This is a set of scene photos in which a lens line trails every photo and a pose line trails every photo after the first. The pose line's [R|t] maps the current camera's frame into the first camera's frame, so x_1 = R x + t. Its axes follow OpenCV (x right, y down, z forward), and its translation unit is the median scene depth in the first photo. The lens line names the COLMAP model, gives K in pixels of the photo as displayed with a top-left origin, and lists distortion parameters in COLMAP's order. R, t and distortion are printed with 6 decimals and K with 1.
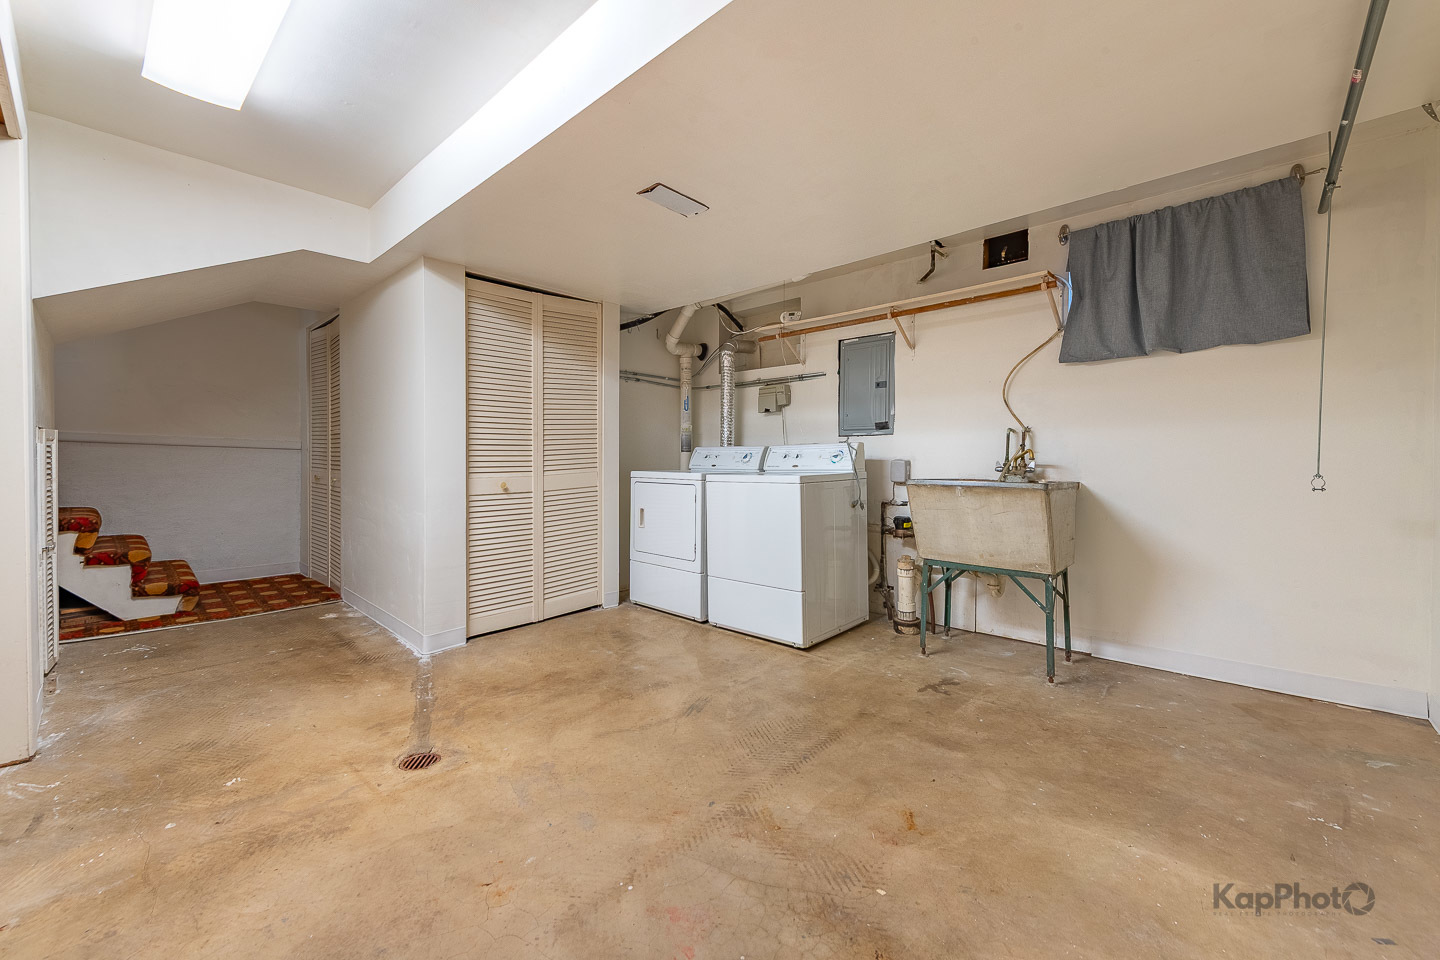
lens RADIAL K [[583.1, 0, 702.7], [0, 583.1, 454.8], [0, 0, 1]] dist [0.016301, -0.000273]
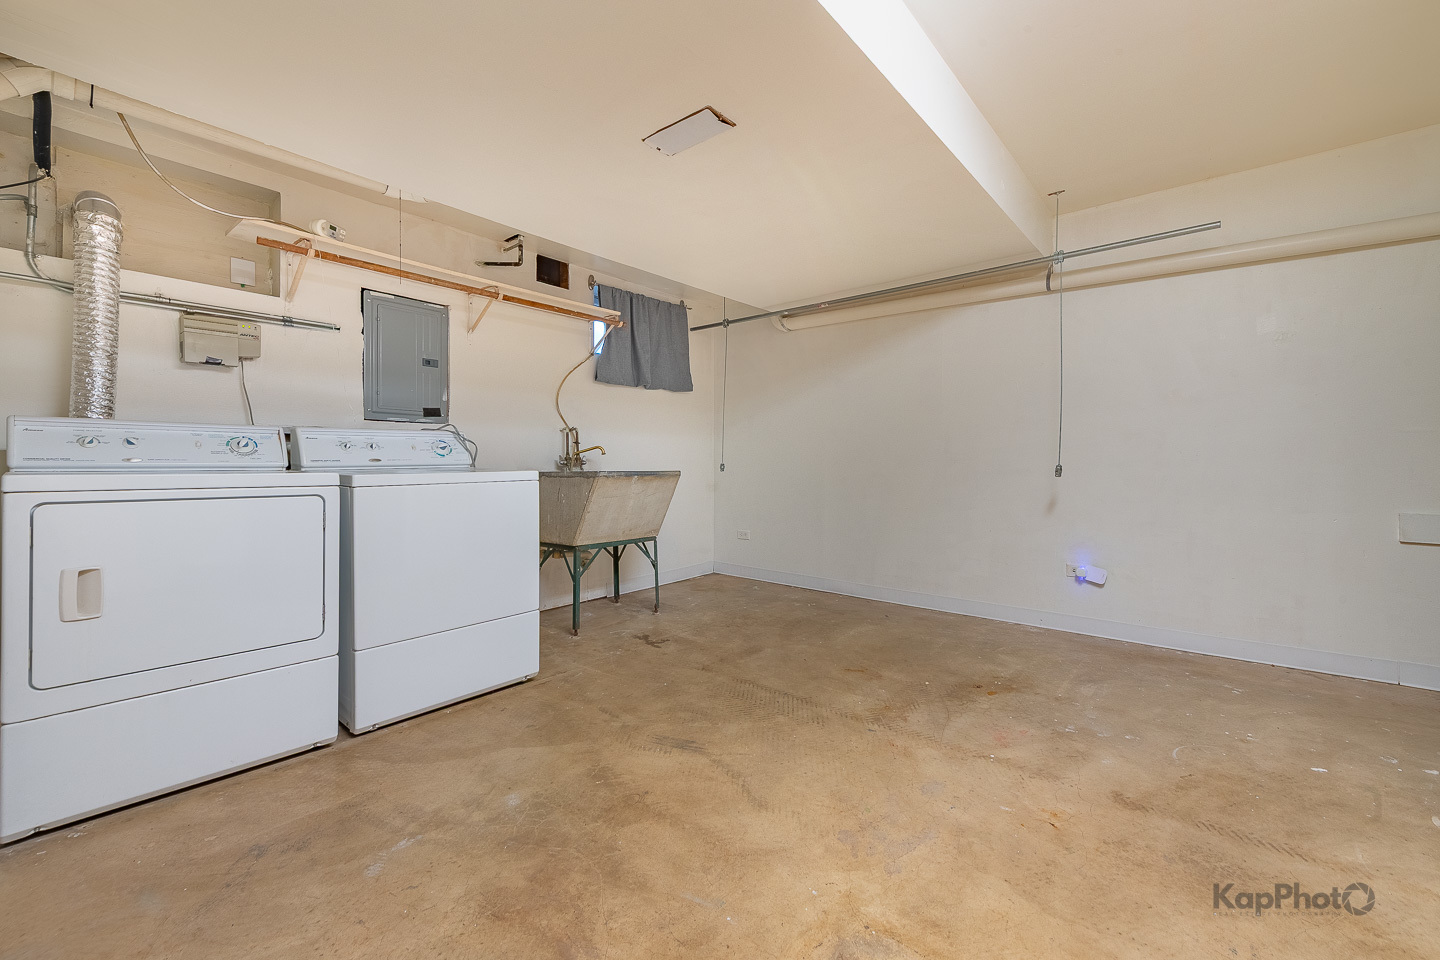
lens RADIAL K [[583.1, 0, 702.7], [0, 583.1, 454.8], [0, 0, 1]] dist [0.016301, -0.000273]
pose [[-0.047472, 0.008105, 0.998840, -0.794531], [-0.014360, 0.999858, -0.008795, 0.019094], [-0.998769, -0.014761, -0.047349, 0.935774]]
